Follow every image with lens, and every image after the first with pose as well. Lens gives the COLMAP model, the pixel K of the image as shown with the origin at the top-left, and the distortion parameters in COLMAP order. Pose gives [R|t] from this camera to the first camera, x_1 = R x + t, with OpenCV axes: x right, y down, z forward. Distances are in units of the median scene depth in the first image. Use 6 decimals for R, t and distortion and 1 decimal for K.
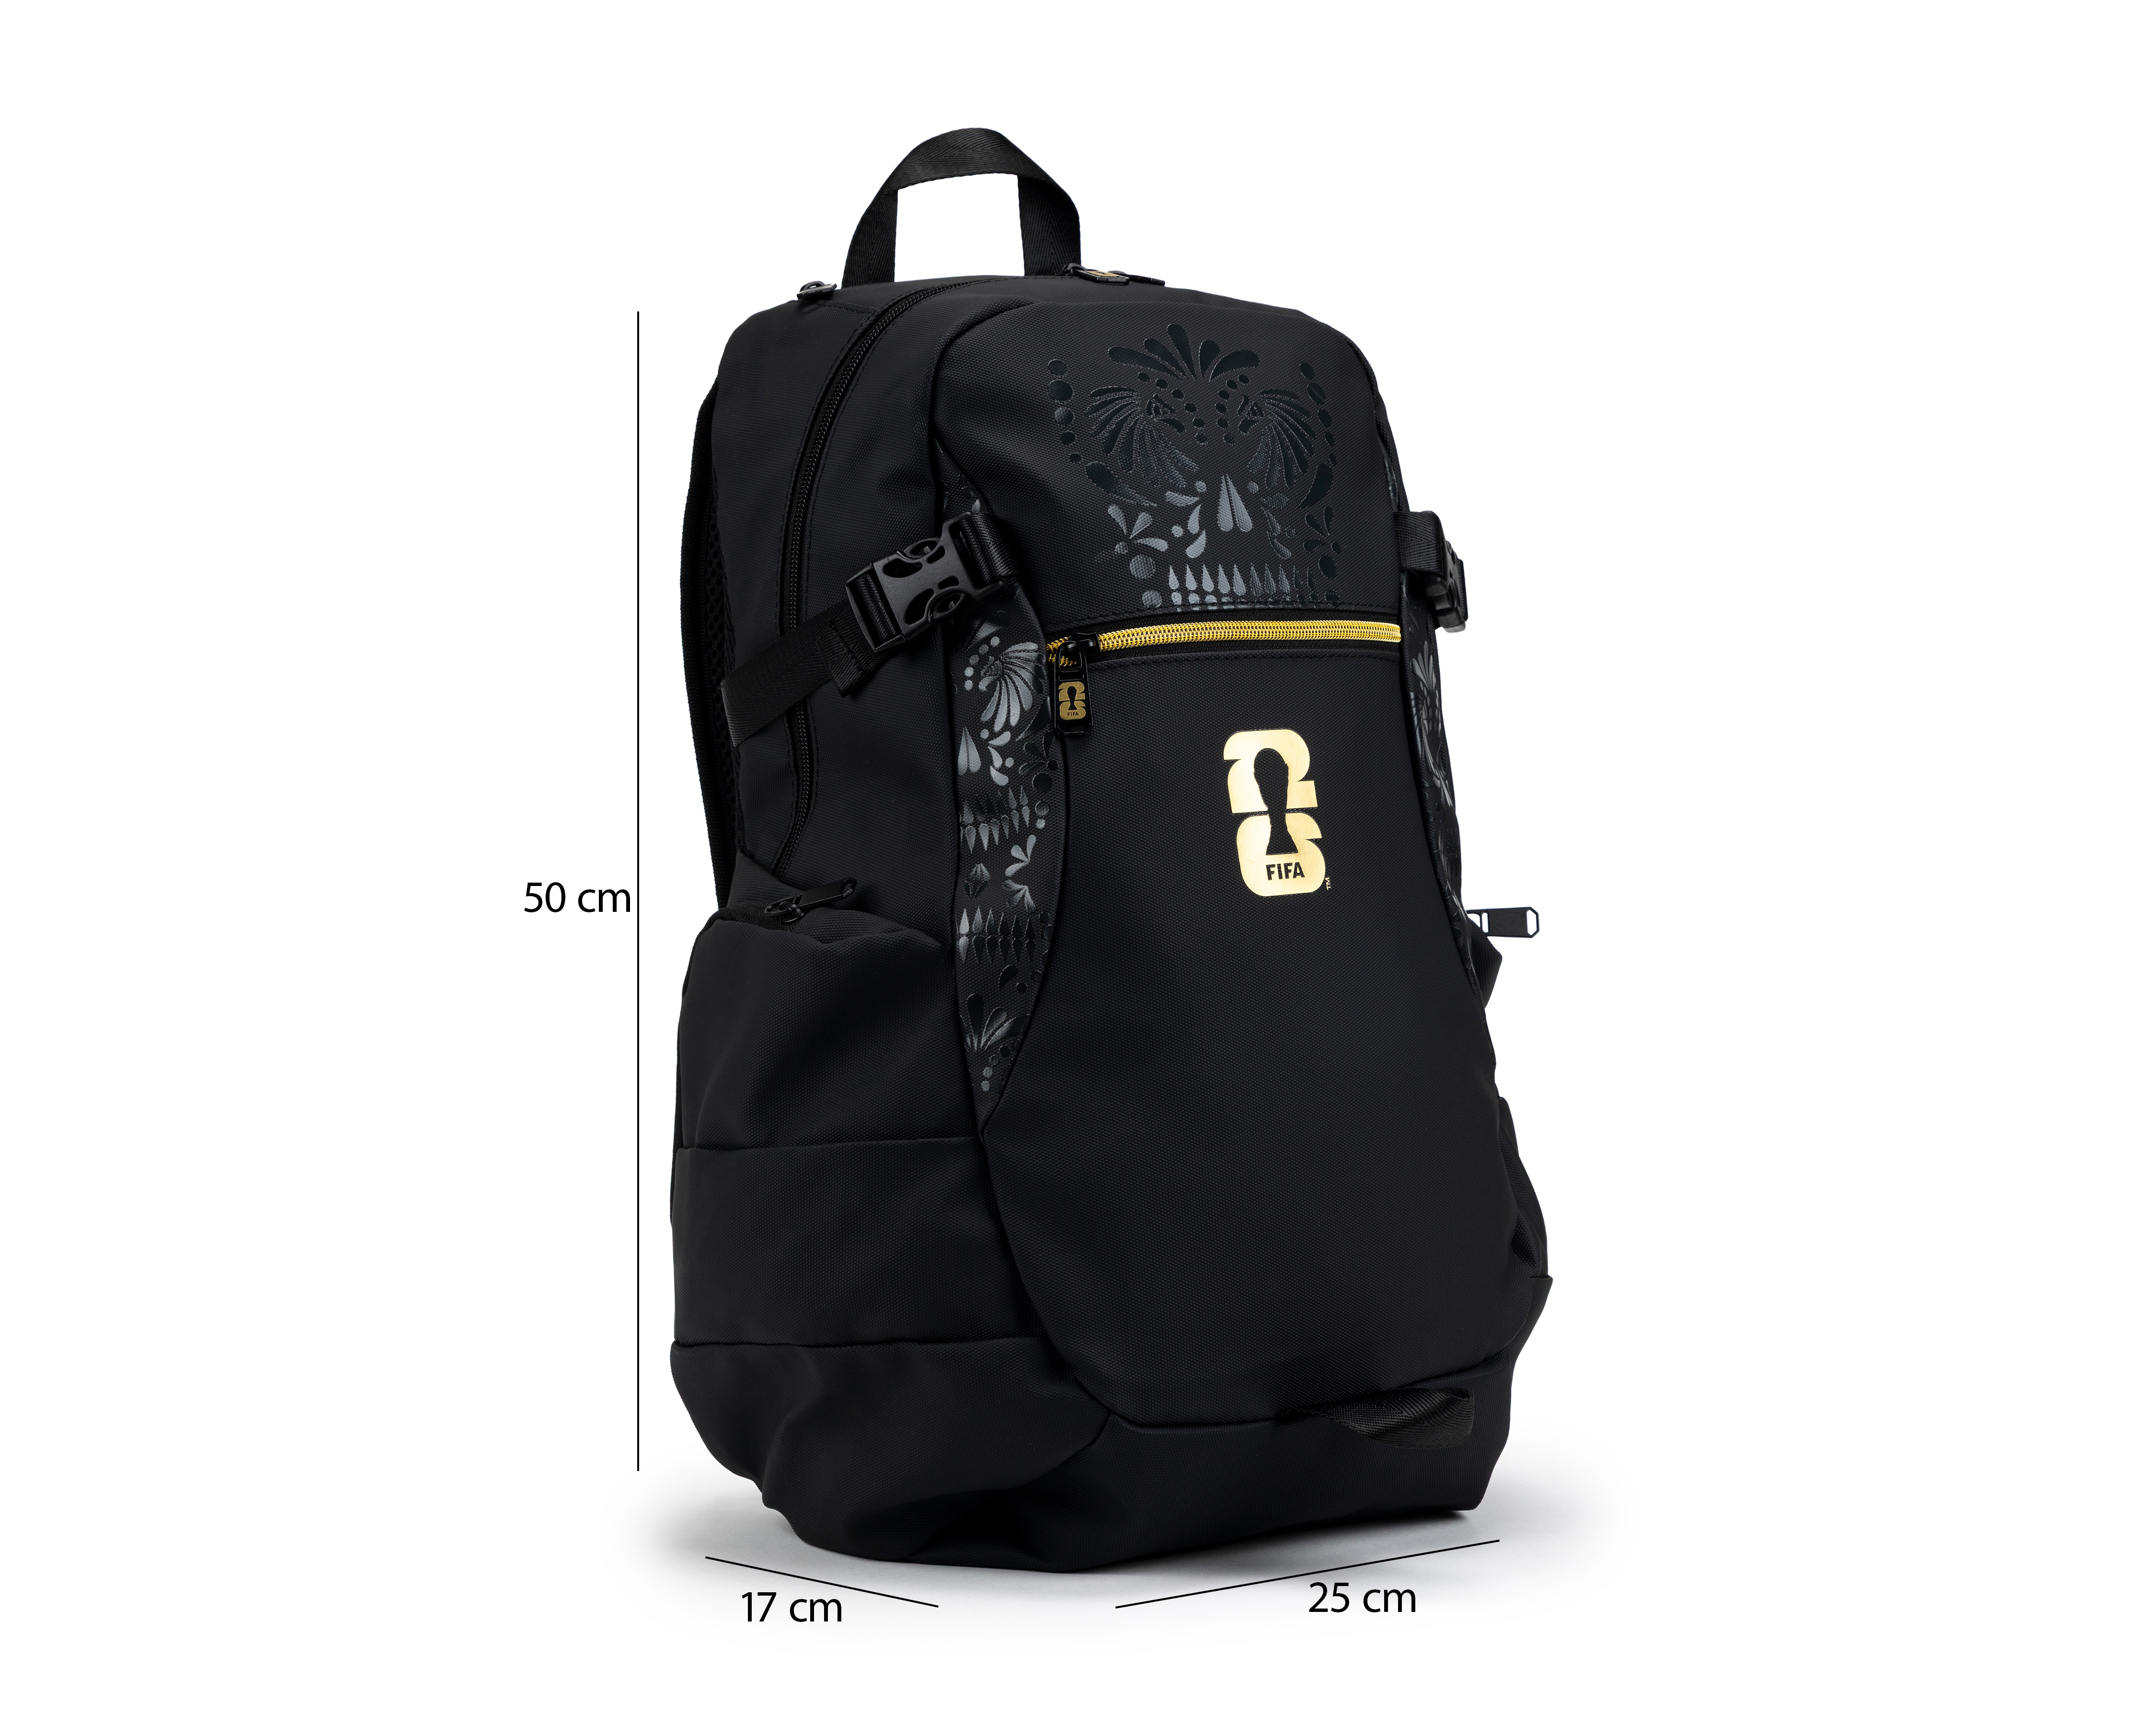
lens RADIAL K [[3801.7, 0, 1078.0], [0, 3801.7, 862.5], [0, 0, 1]] dist [-0.336189, -0.025740]
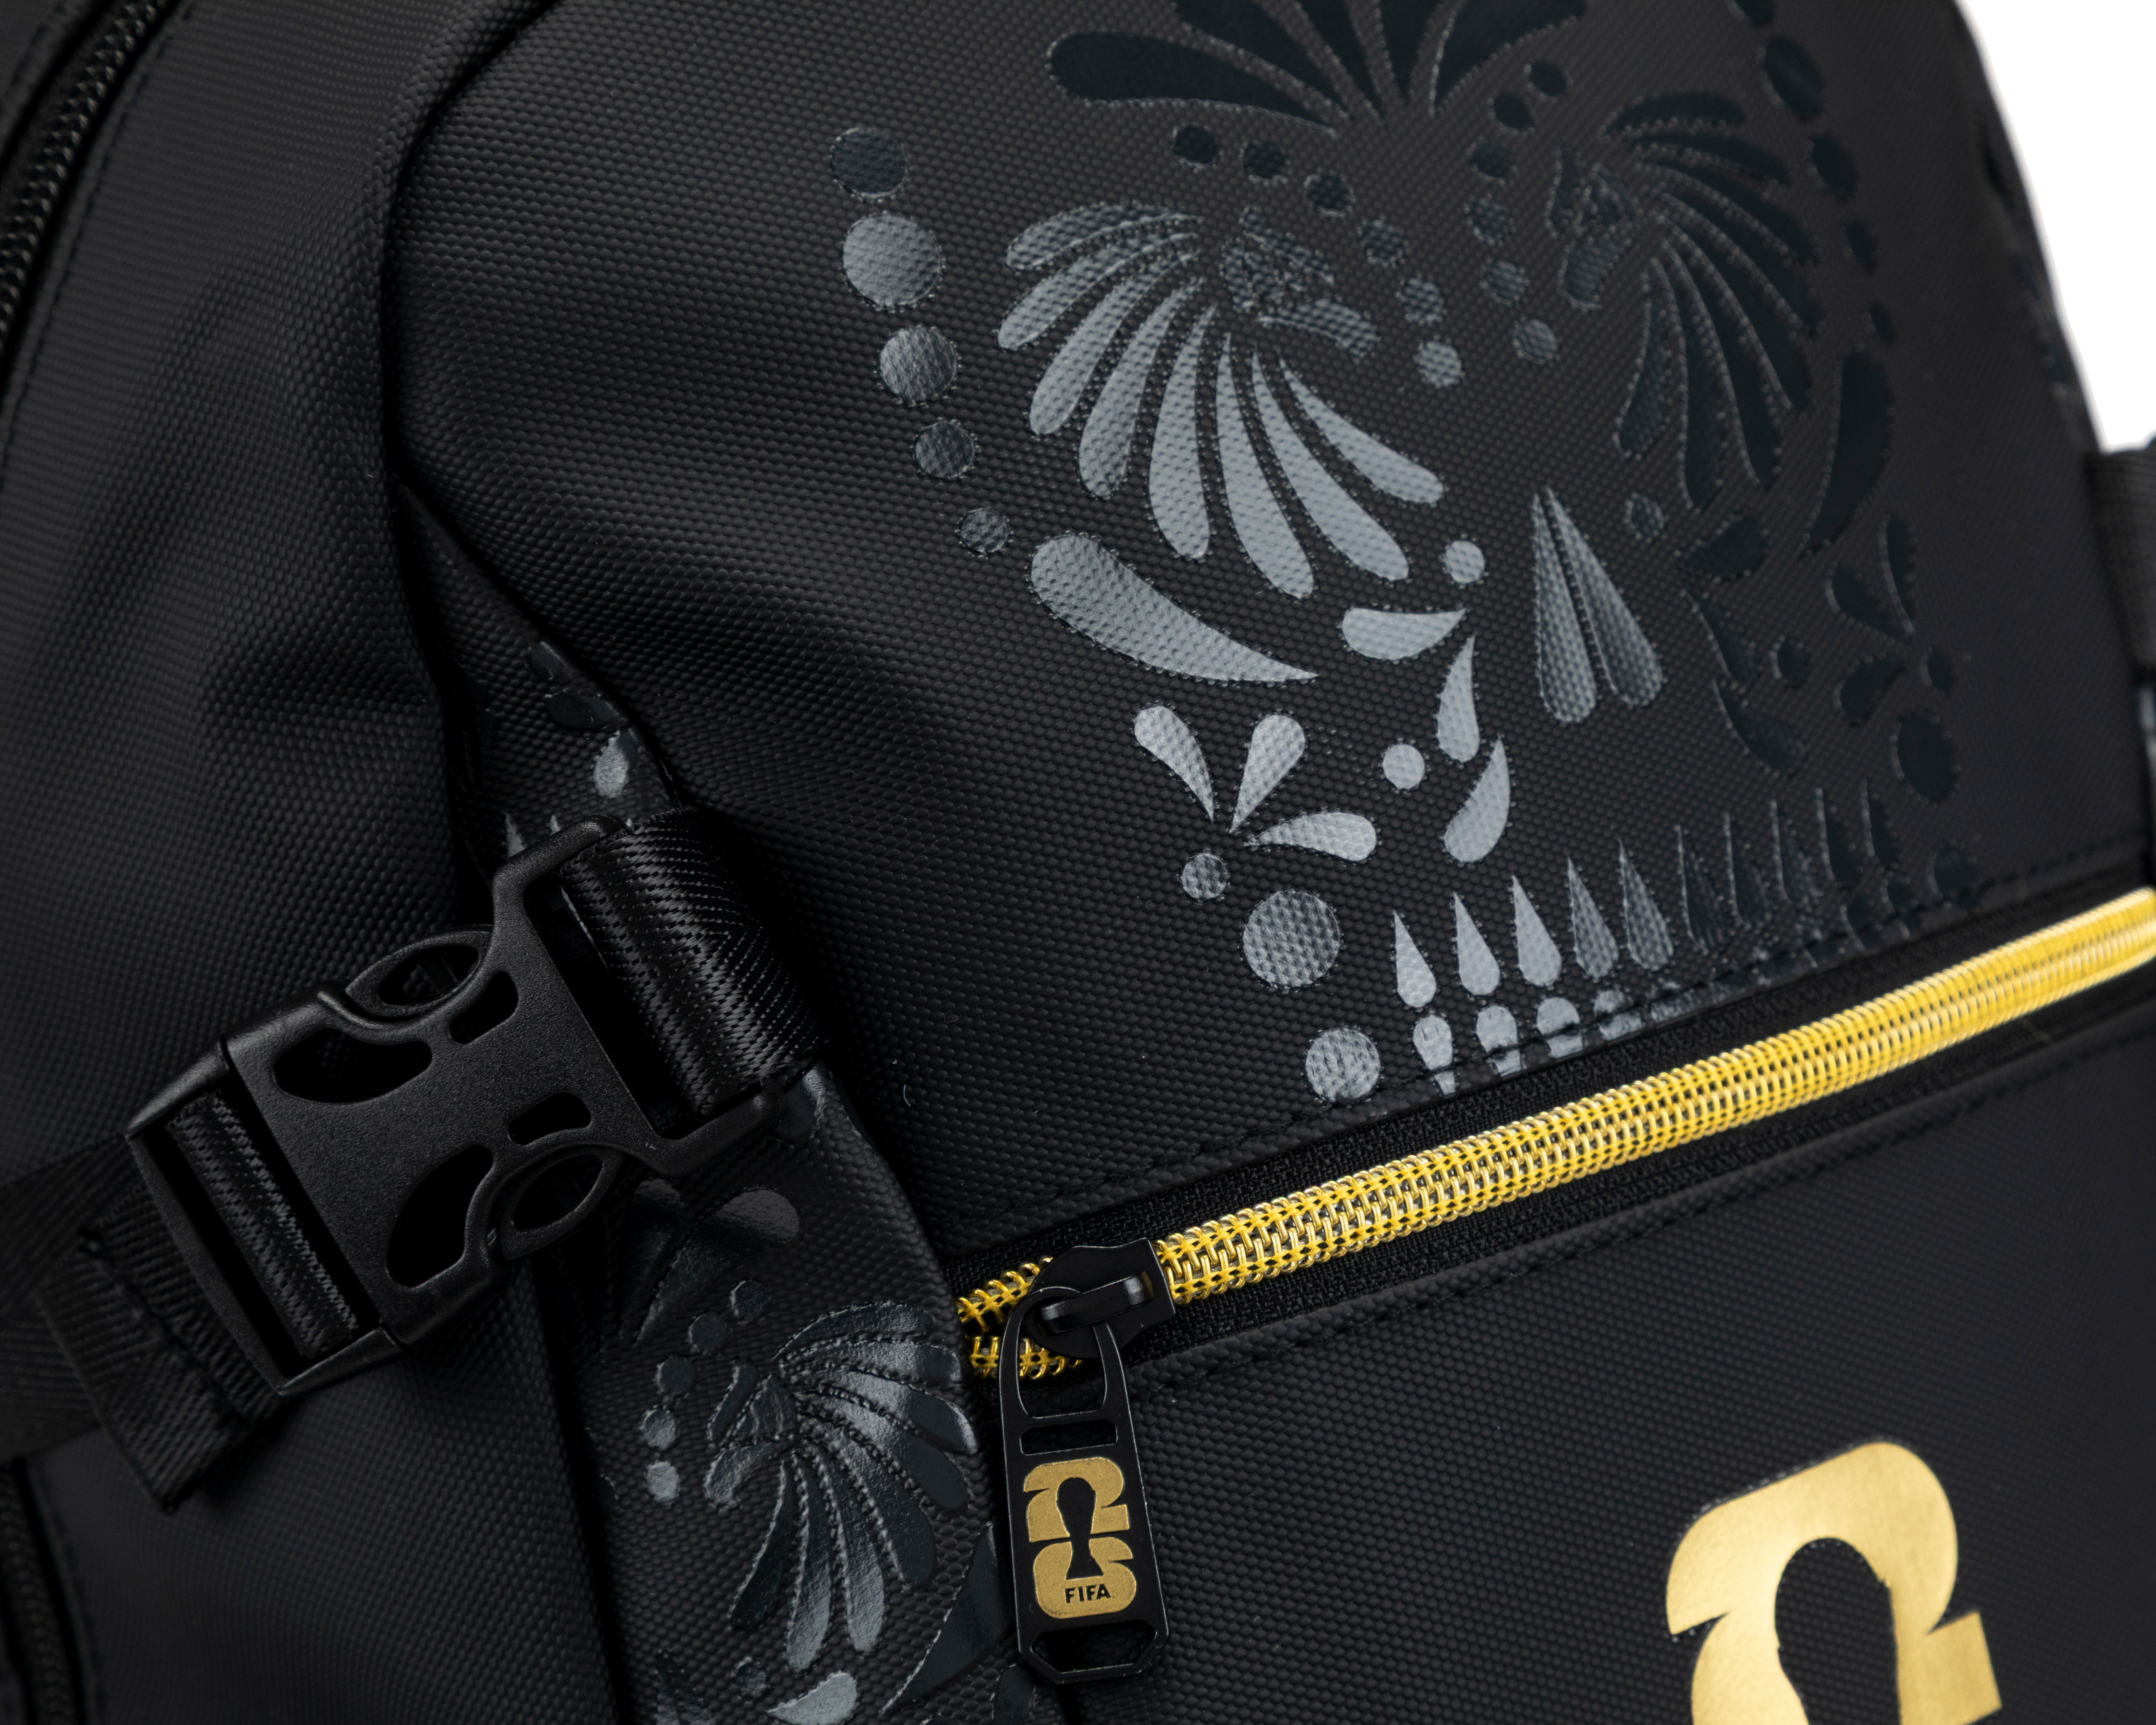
lens RADIAL K [[6618.1, 0, 1078.0], [0, 6618.1, 862.5], [0, 0, 1]] dist [-0.118831, -0.734638]
pose [[0.990489, -0.110913, 0.081421, -0.032948], [0.099568, 0.986211, 0.132191, -0.143786], [-0.094960, -0.122827, 0.987875, 0.567393]]
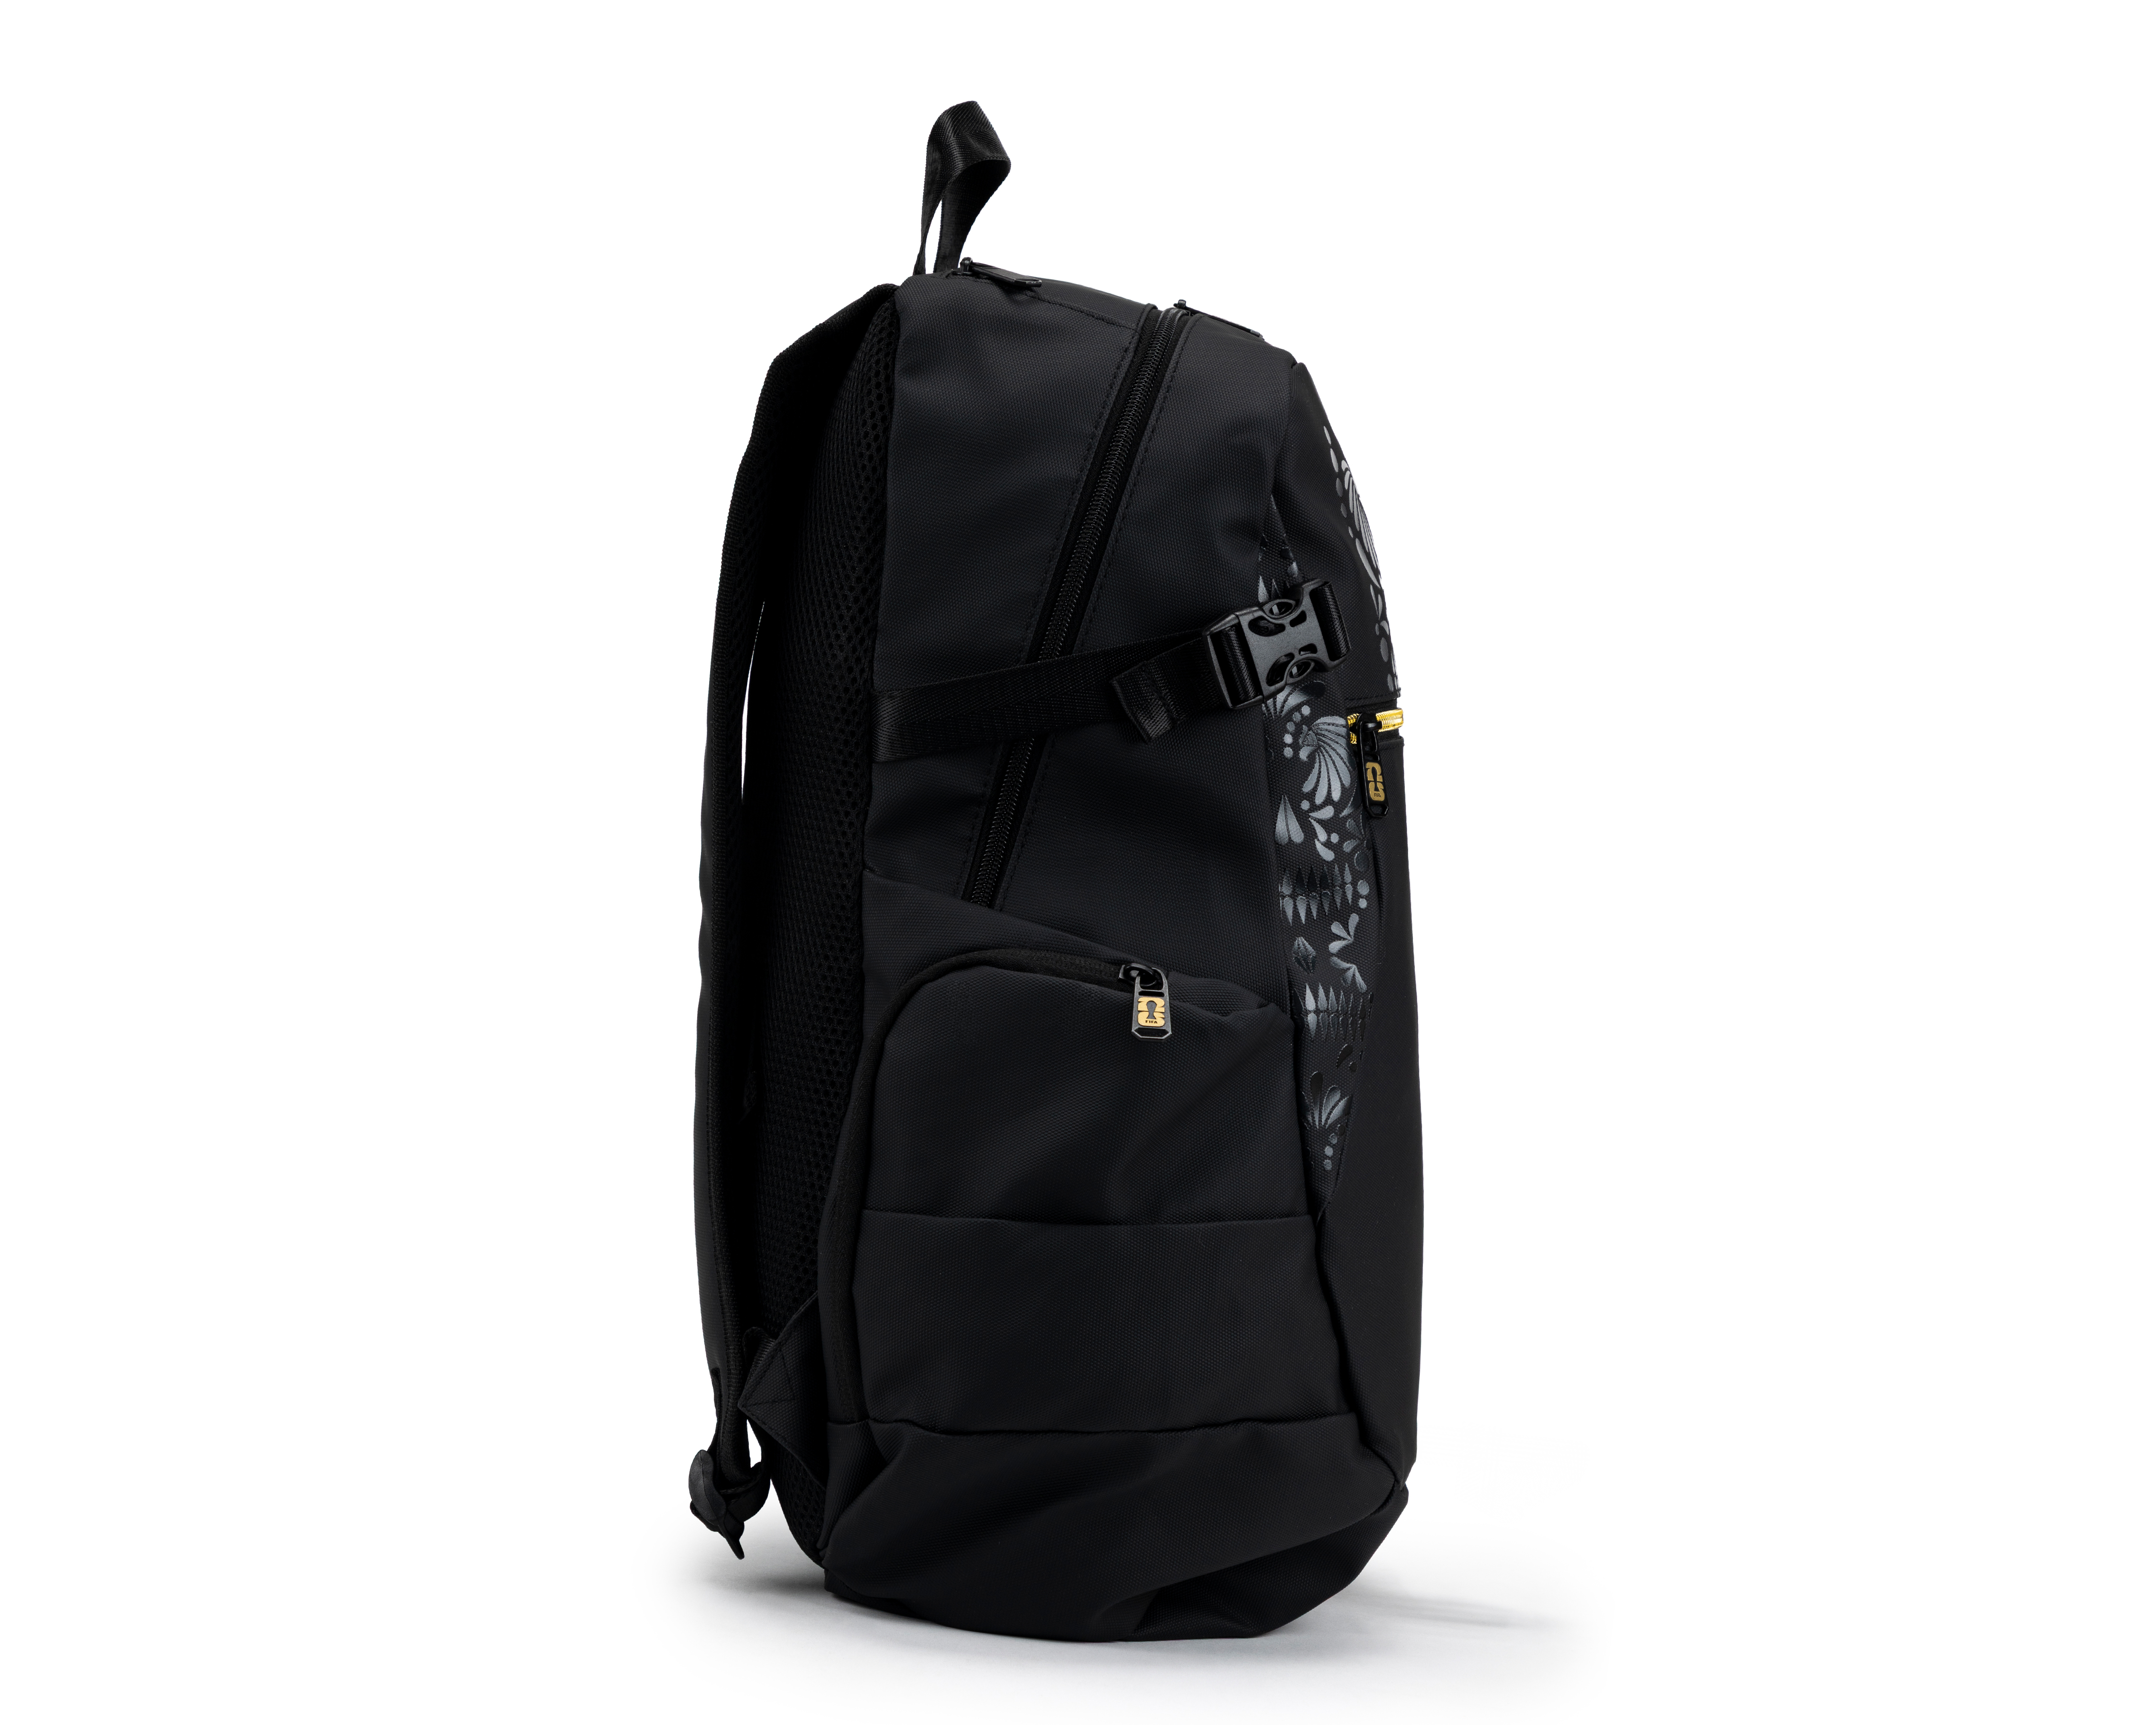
lens RADIAL K [[3801.7, 0, 1078.0], [0, 3801.7, 862.5], [0, 0, 1]] dist [-0.336189, -0.025740]
pose [[0.610085, 0.061257, 0.789964, -0.837486], [-0.108410, 0.994084, 0.006639, -0.019153], [-0.784884, -0.089691, 0.613117, 0.440167]]
